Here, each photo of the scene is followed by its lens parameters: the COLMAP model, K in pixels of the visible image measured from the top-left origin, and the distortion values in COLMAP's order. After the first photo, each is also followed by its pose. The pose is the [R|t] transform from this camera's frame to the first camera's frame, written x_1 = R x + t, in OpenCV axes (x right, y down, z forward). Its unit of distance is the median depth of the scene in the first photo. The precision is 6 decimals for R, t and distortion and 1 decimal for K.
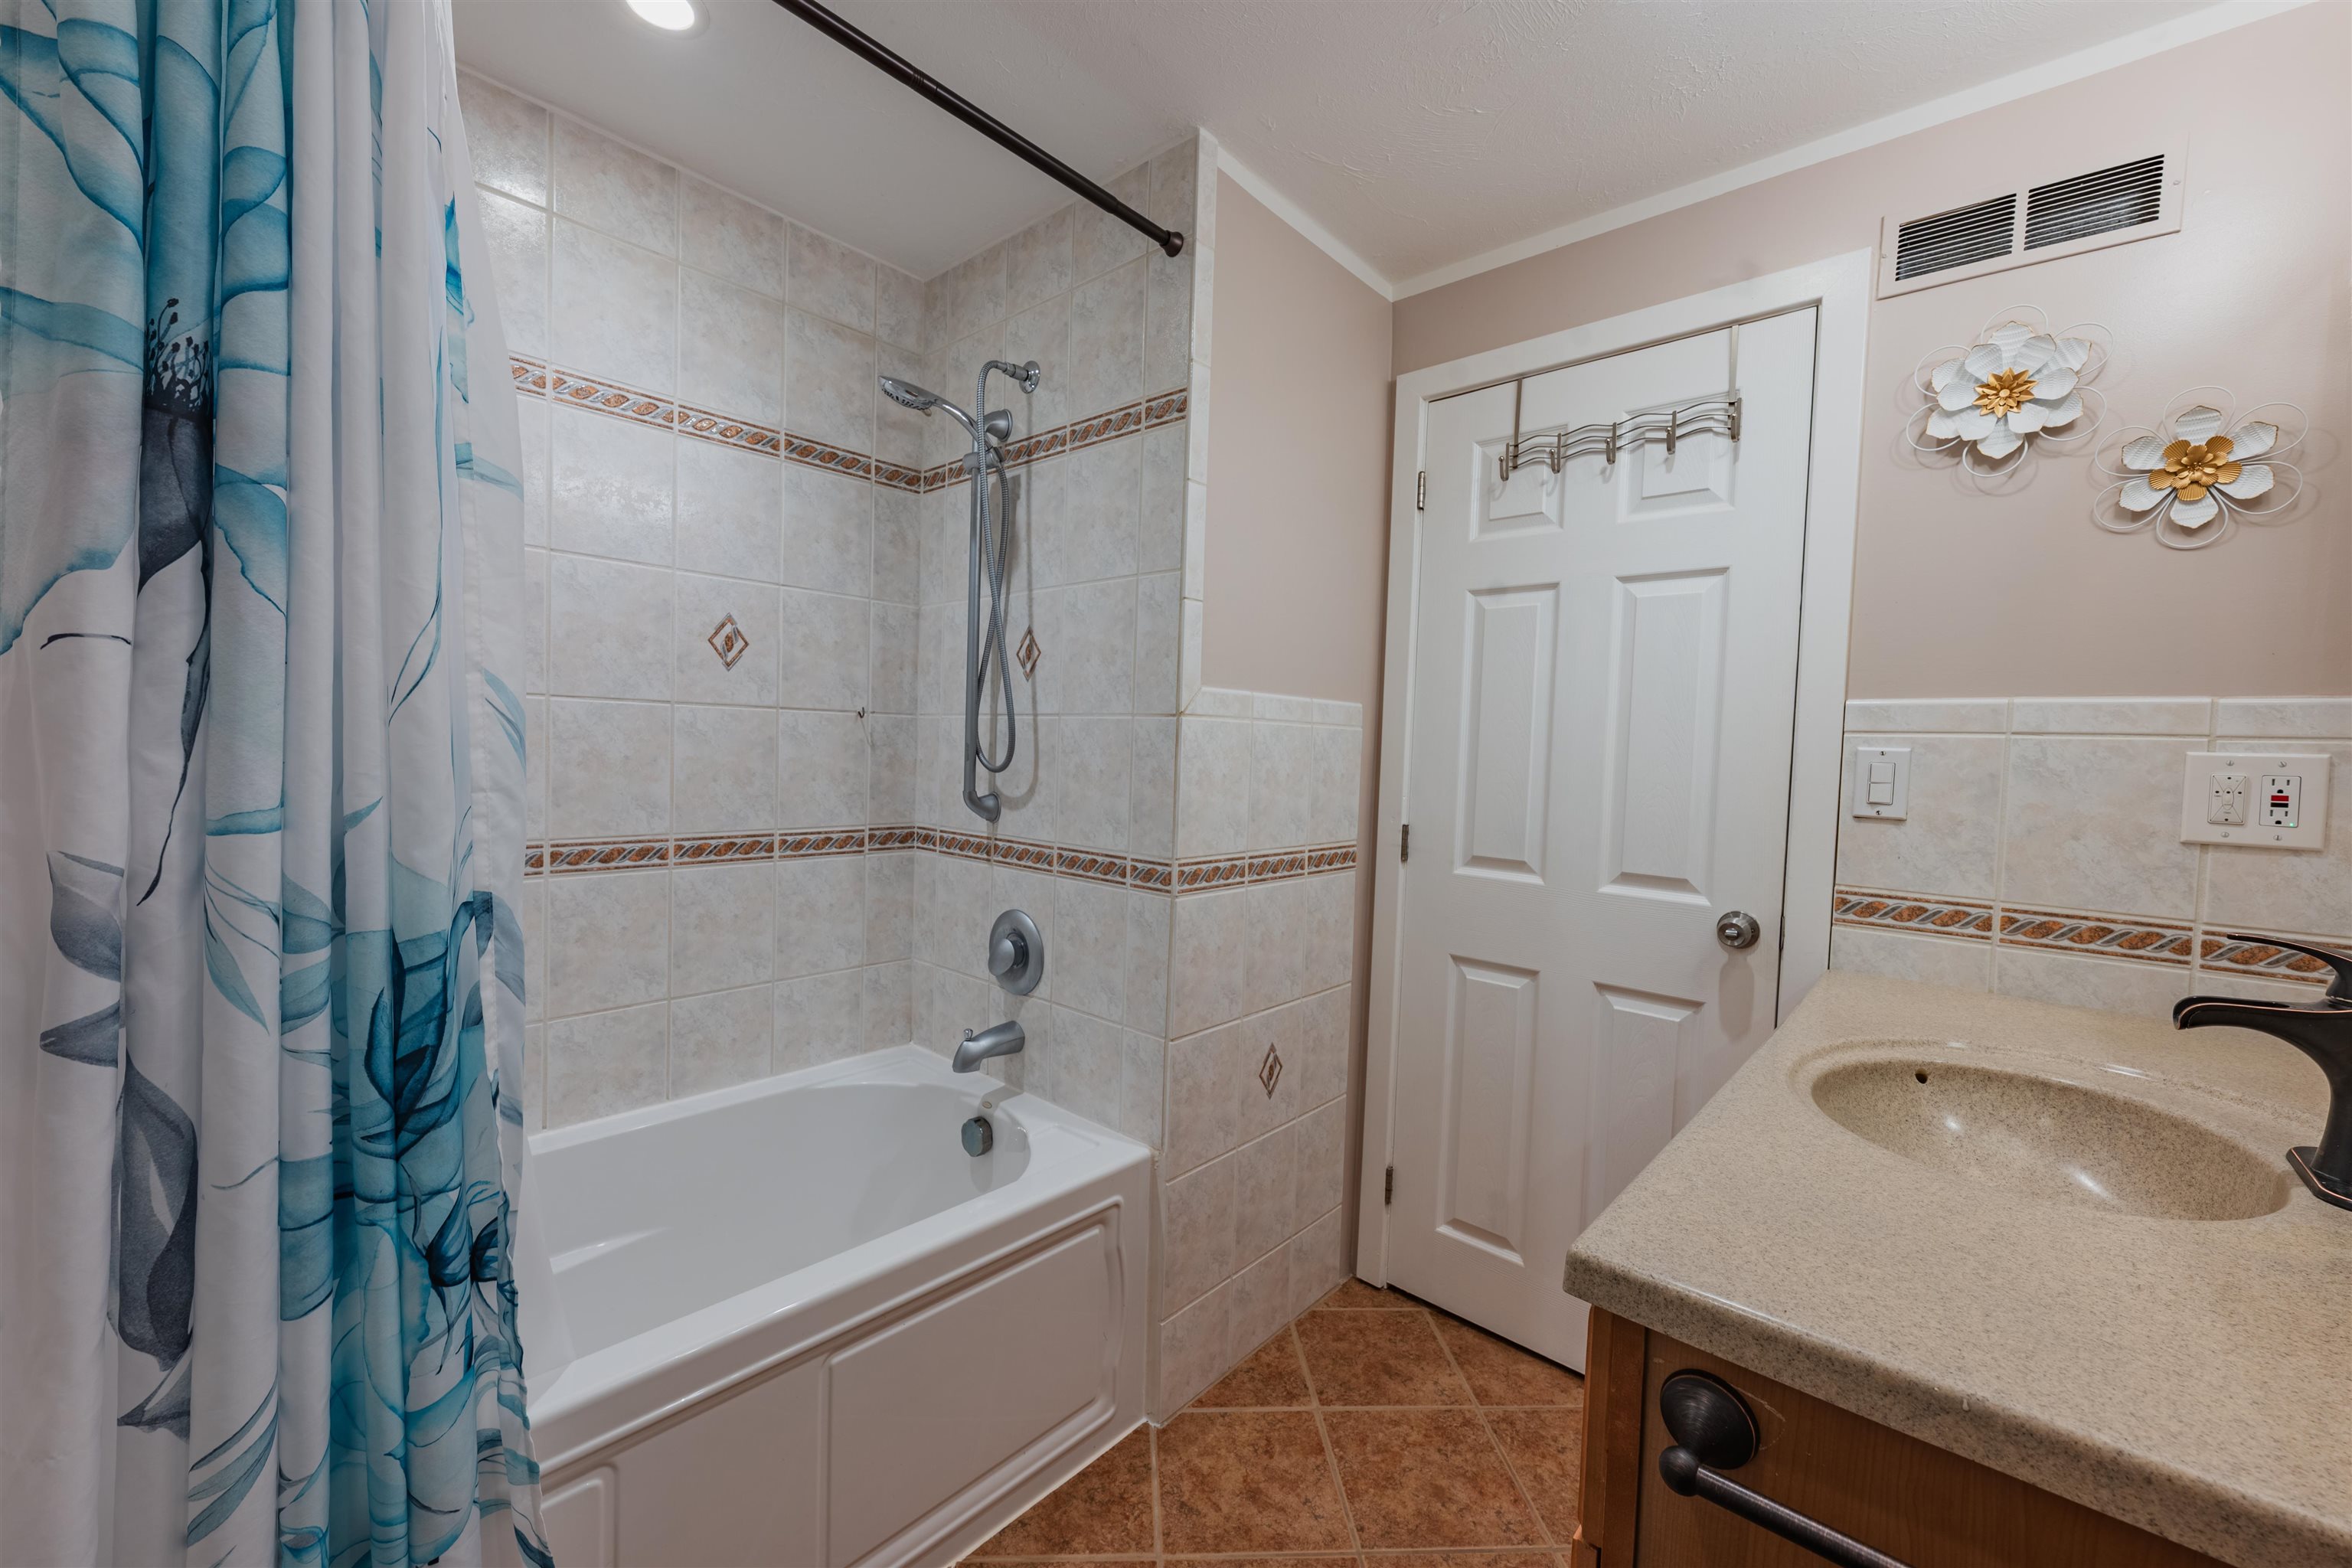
lens RADIAL K [[929.3, 0, 1177.6], [0, 929.3, 780.5], [0, 0, 1]] dist [0.003007, 0.000229]
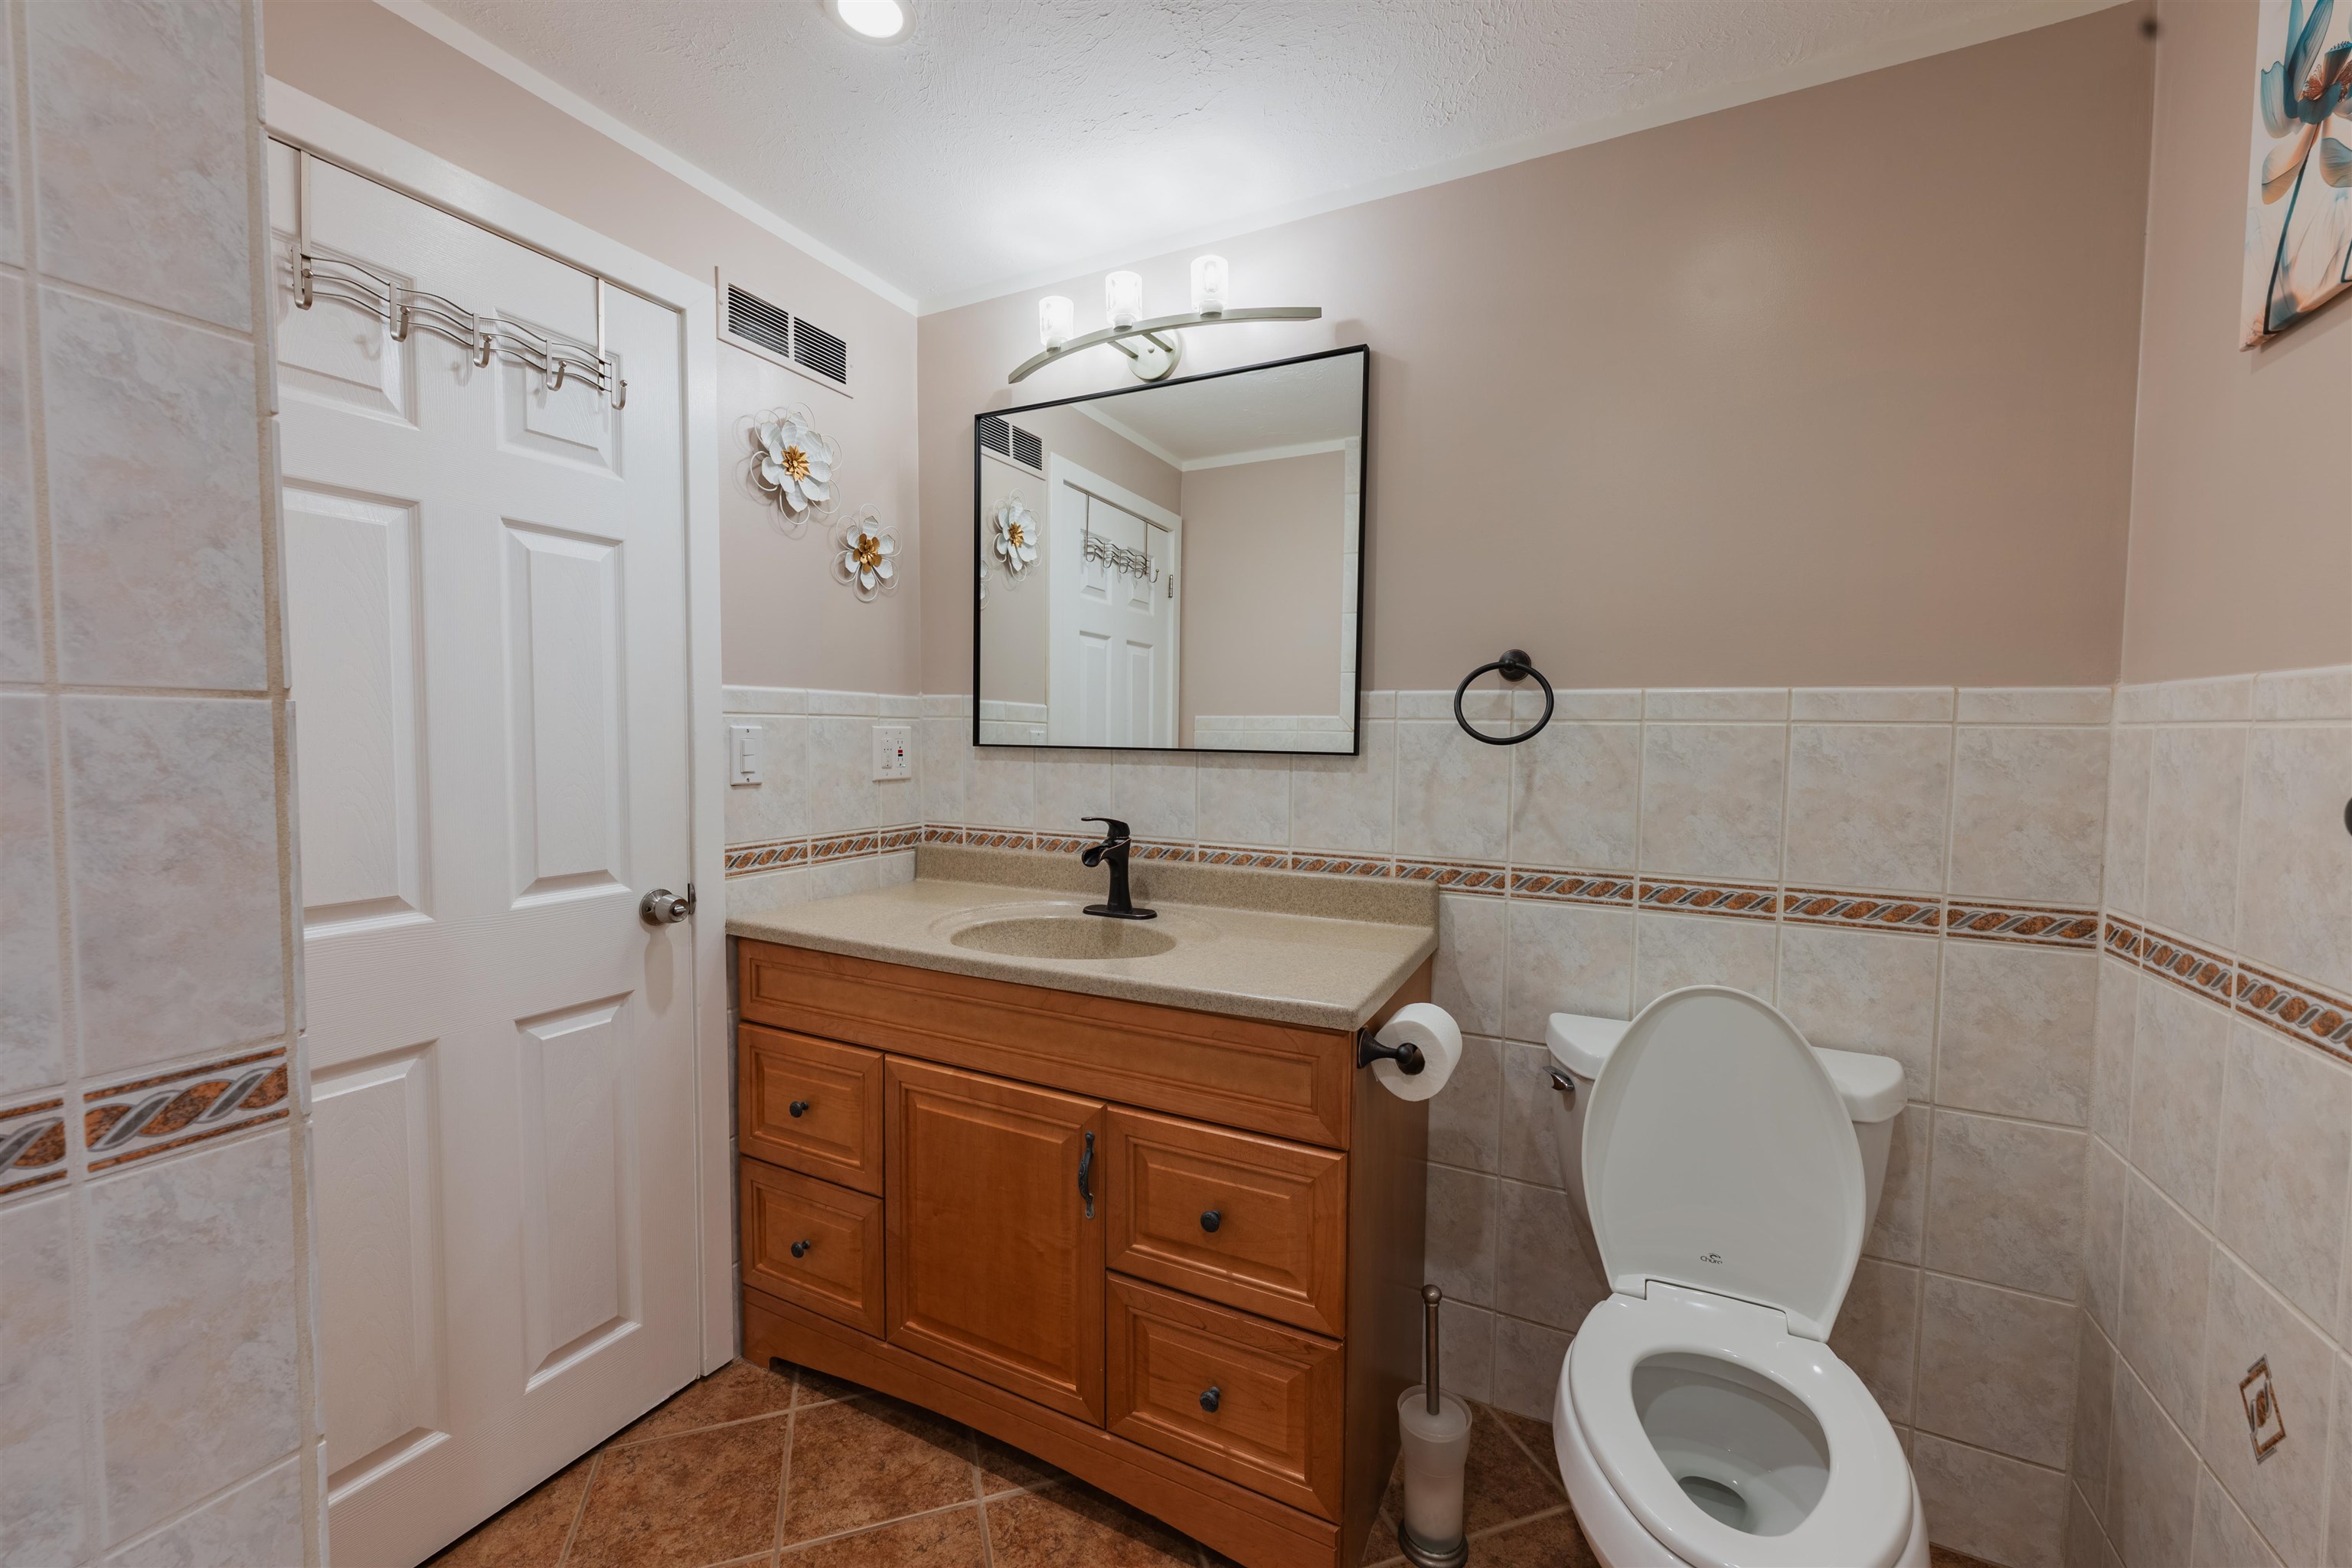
lens RADIAL K [[929.3, 0, 1176.6], [0, 929.3, 779.0], [0, 0, 1]] dist [0.003007, 0.000229]
pose [[-0.263701, -0.086489, 0.960719, -0.560708], [0.015739, 0.995454, 0.093936, -0.071794], [-0.964476, 0.039892, -0.261141, 0.781569]]
